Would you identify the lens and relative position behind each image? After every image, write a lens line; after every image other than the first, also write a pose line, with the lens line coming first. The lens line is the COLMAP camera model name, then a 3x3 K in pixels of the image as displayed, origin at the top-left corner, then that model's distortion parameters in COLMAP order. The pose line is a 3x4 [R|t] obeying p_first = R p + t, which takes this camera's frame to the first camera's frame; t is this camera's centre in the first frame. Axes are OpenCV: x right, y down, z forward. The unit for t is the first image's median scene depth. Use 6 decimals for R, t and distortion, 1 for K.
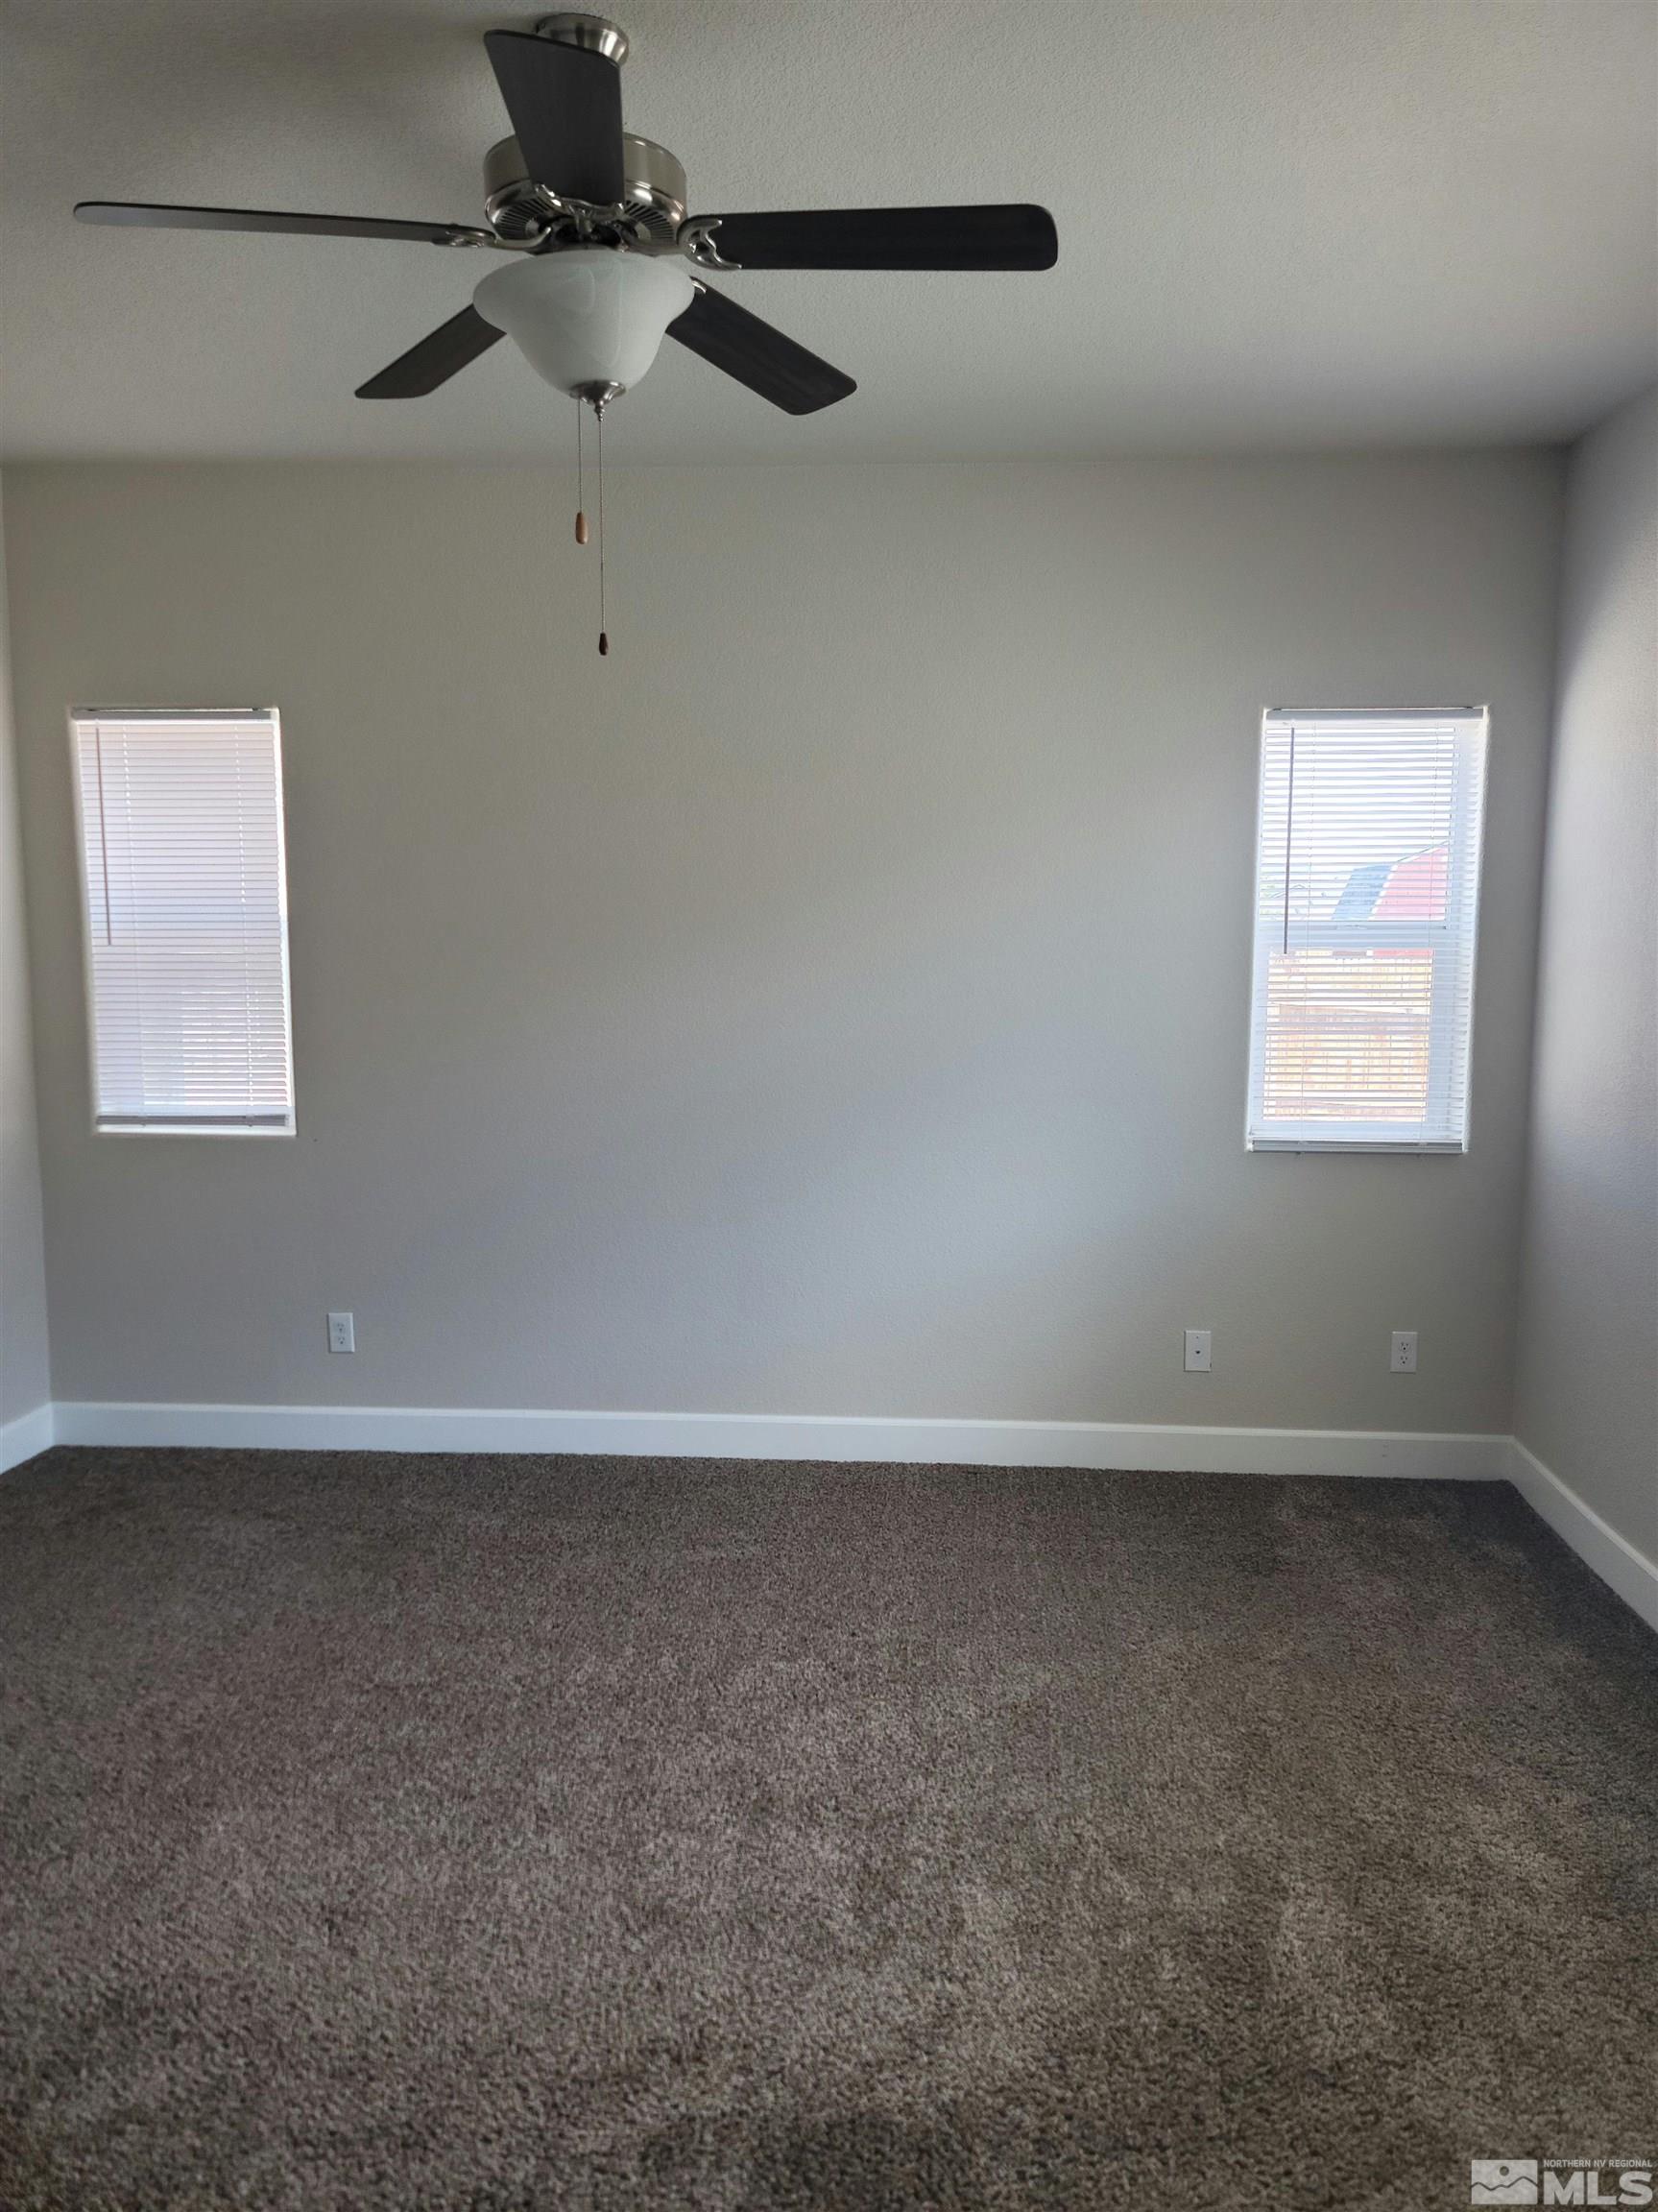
lens RADIAL K [[1618.2, 0, 829.0], [0, 1618.2, 1106.0], [0, 0, 1]] dist [0.052920, -0.010895]
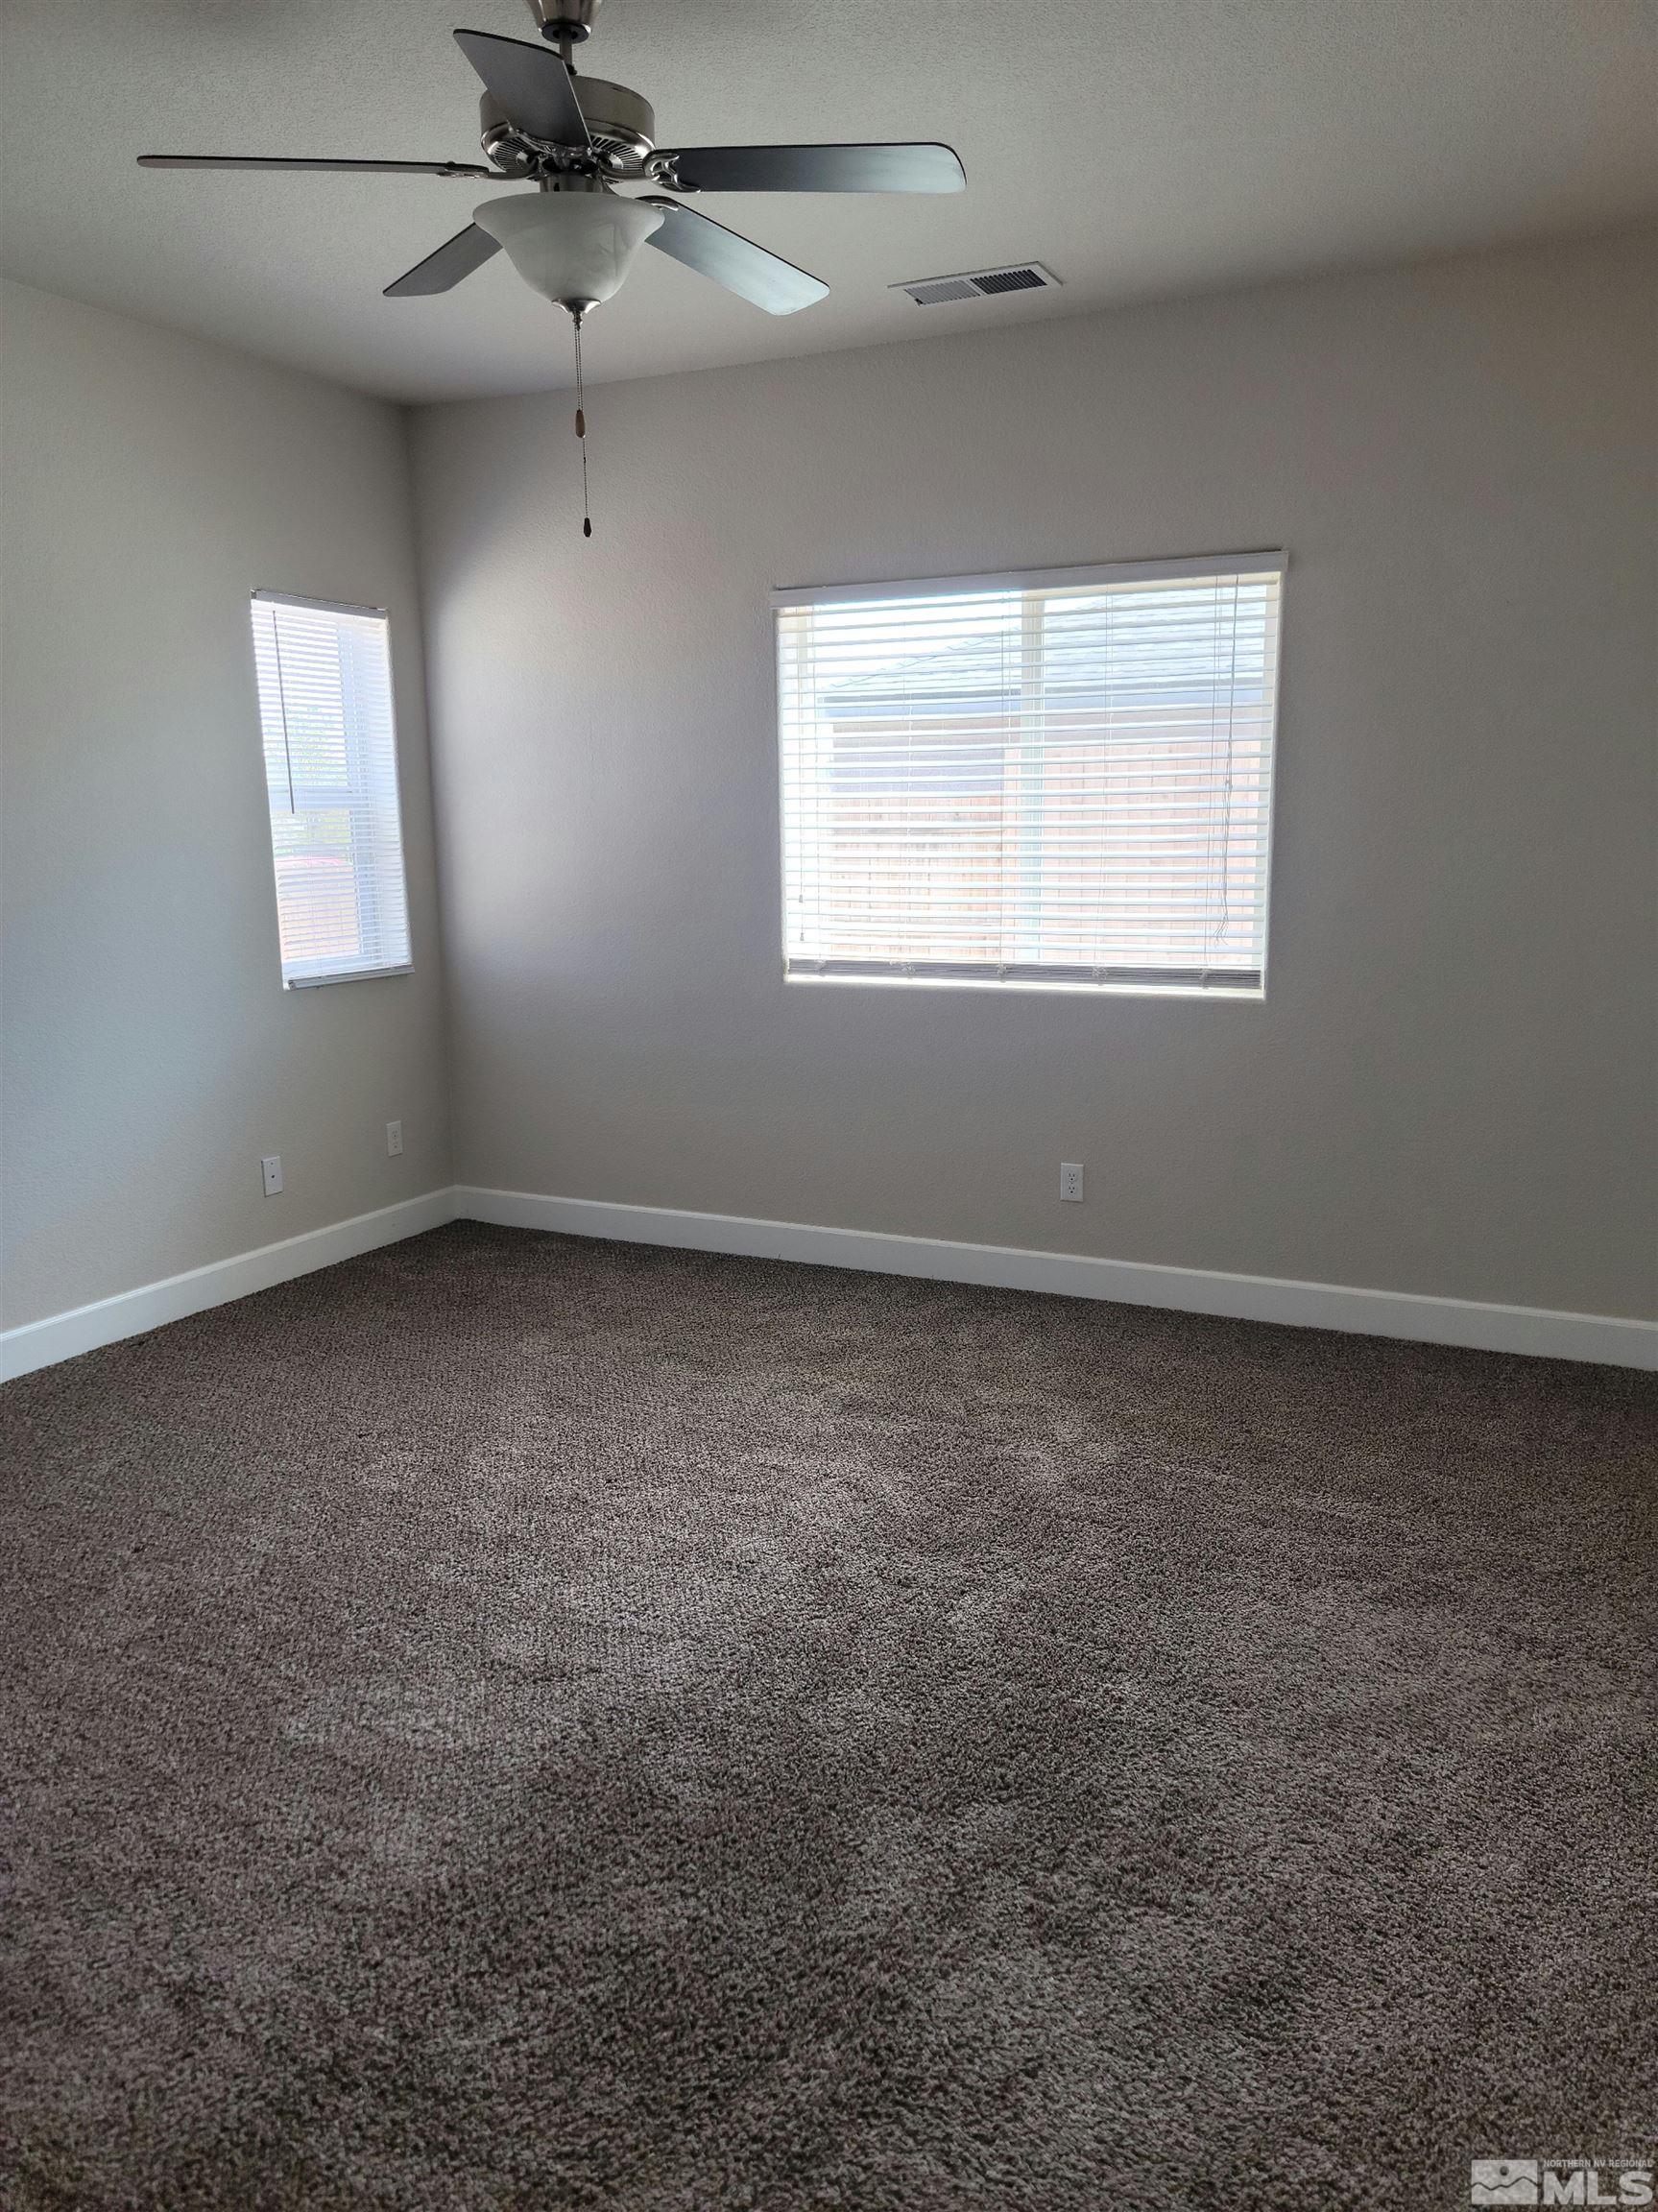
lens RADIAL K [[1685.4, 0, 883.8], [0, 1685.4, 1109.4], [0, 0, 1]] dist [0.036784, -0.101496]
pose [[0.329842, -0.173378, 0.927979, -0.785304], [0.110949, 0.983298, 0.144278, -0.015773], [-0.937494, 0.055369, 0.343569, 0.233920]]
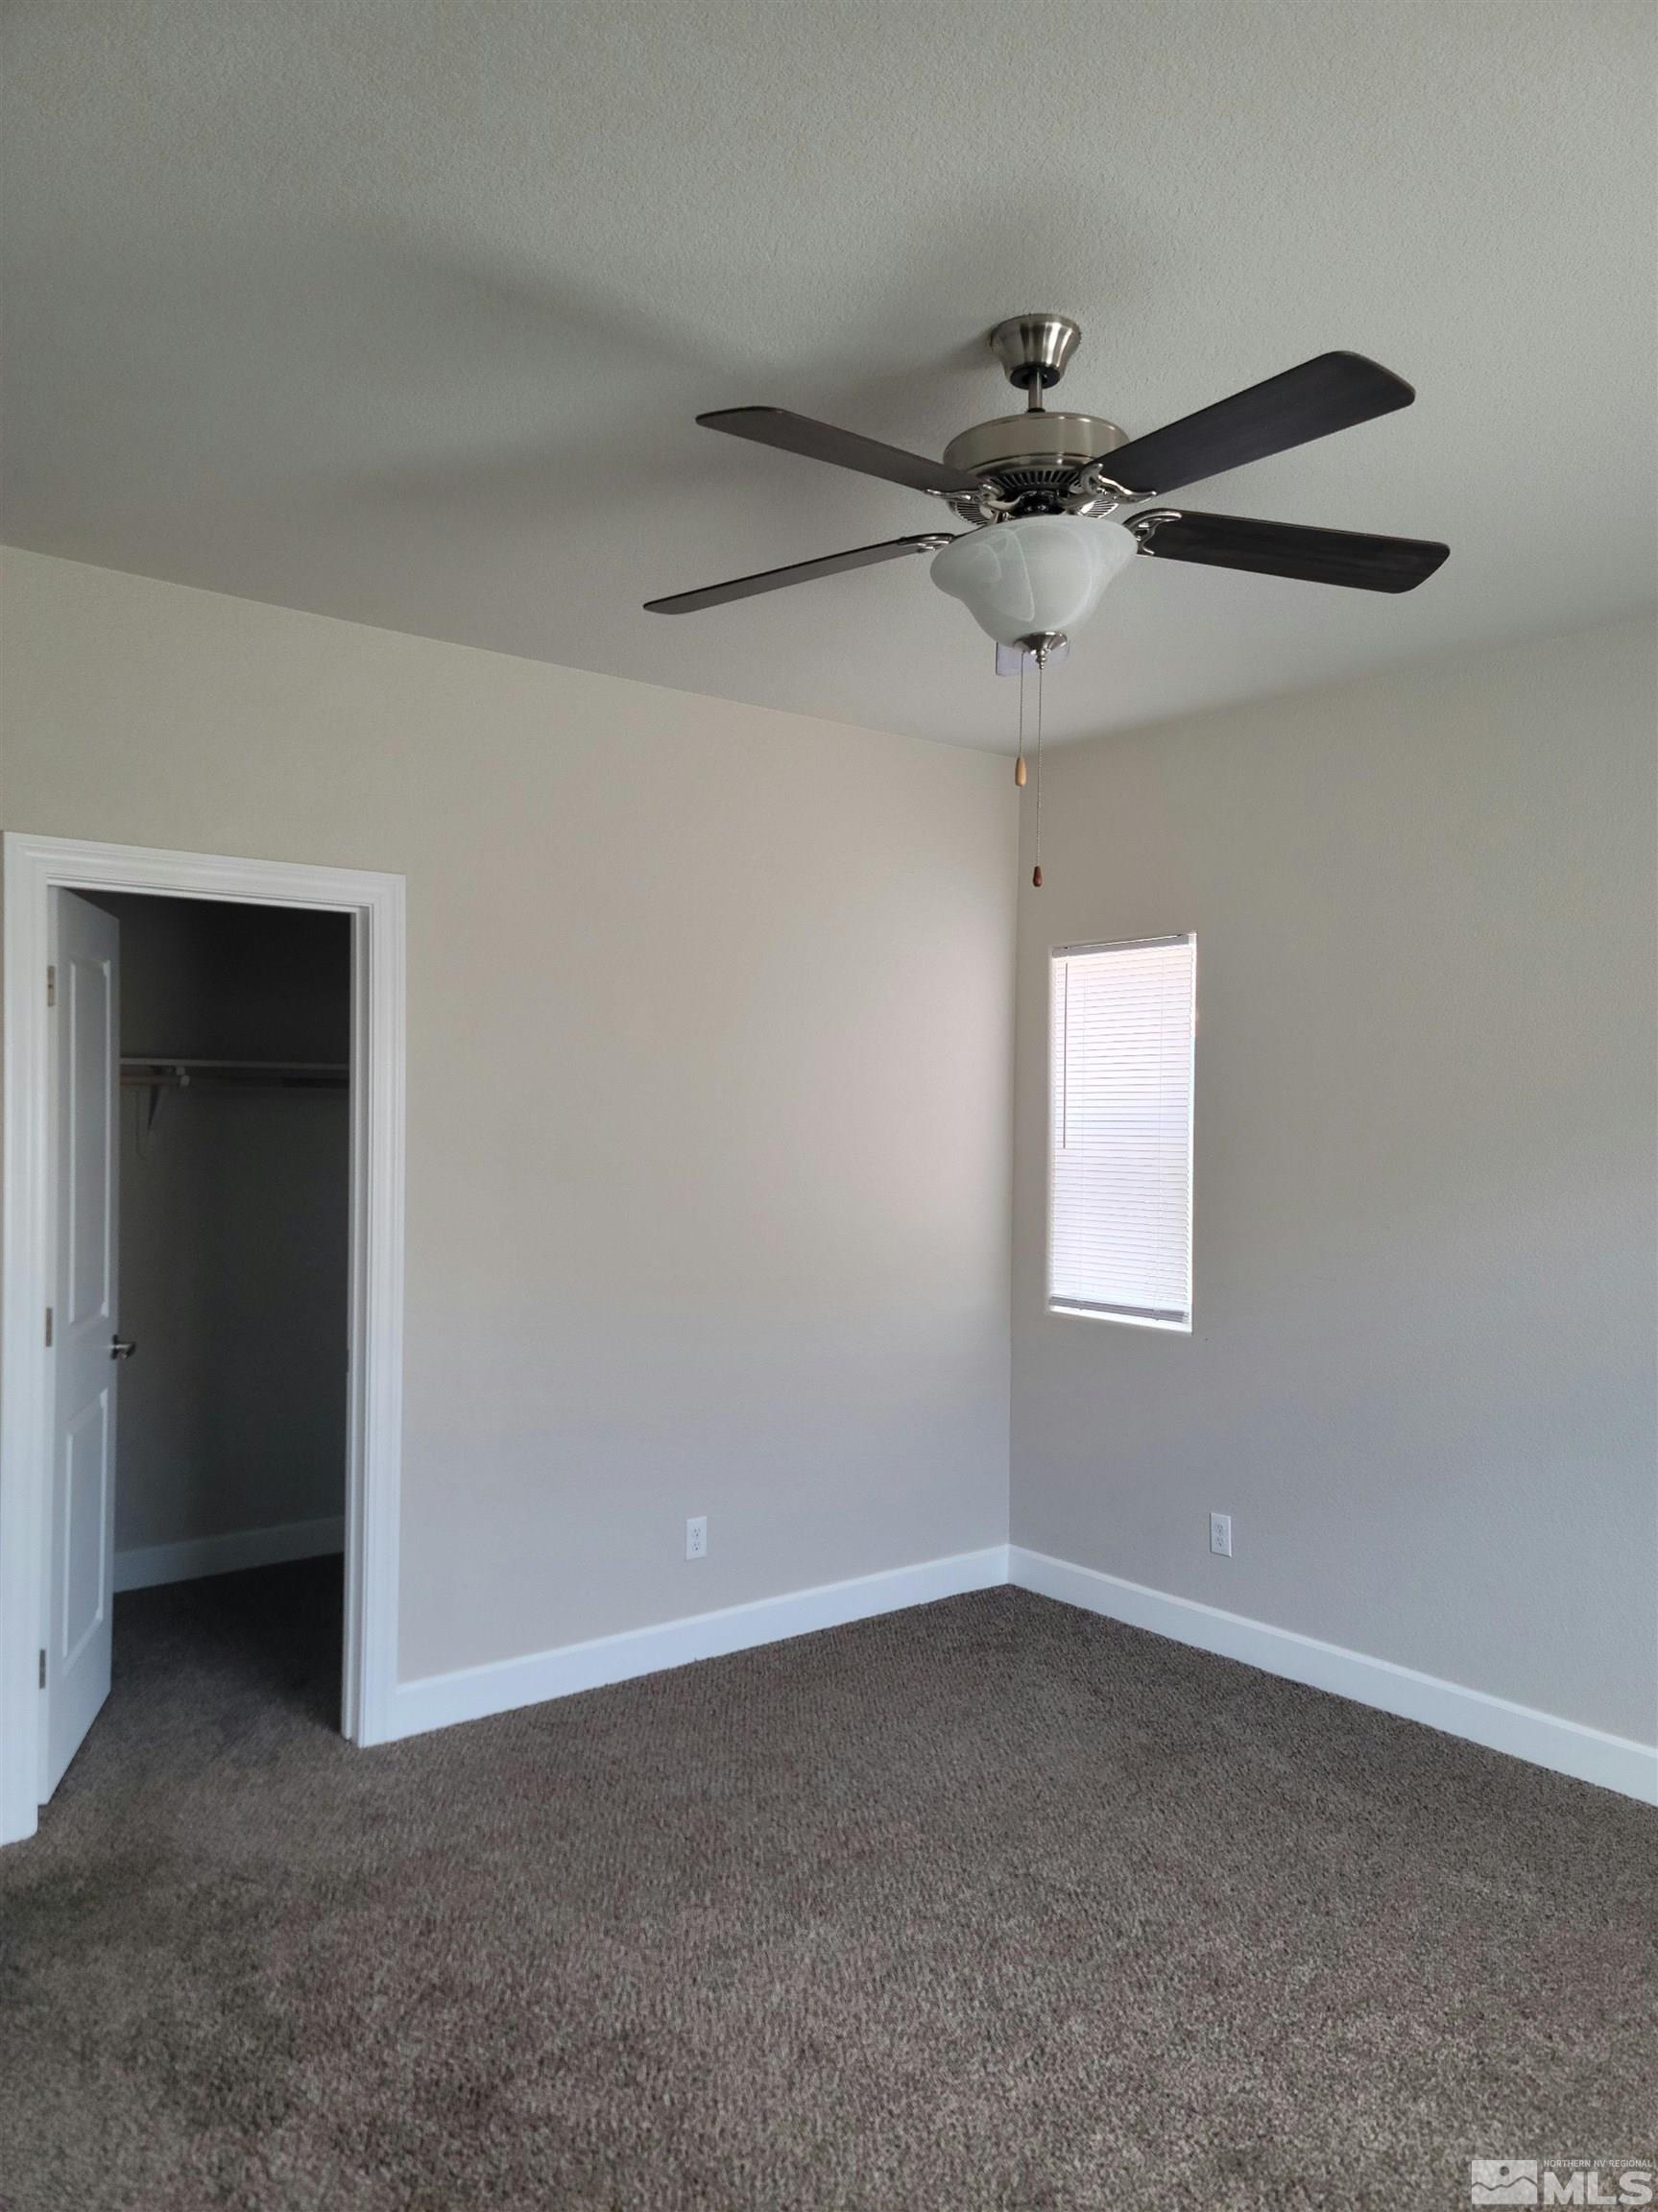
lens RADIAL K [[1600.2, 0, 826.6], [0, 1600.2, 1152.2], [0, 0, 1]] dist [0.156795, -0.116982]
pose [[0.684815, 0.022364, -0.728373, 0.315238], [-0.089315, 0.994569, -0.053436, -0.024952], [0.723223, 0.101648, 0.683094, 0.129804]]
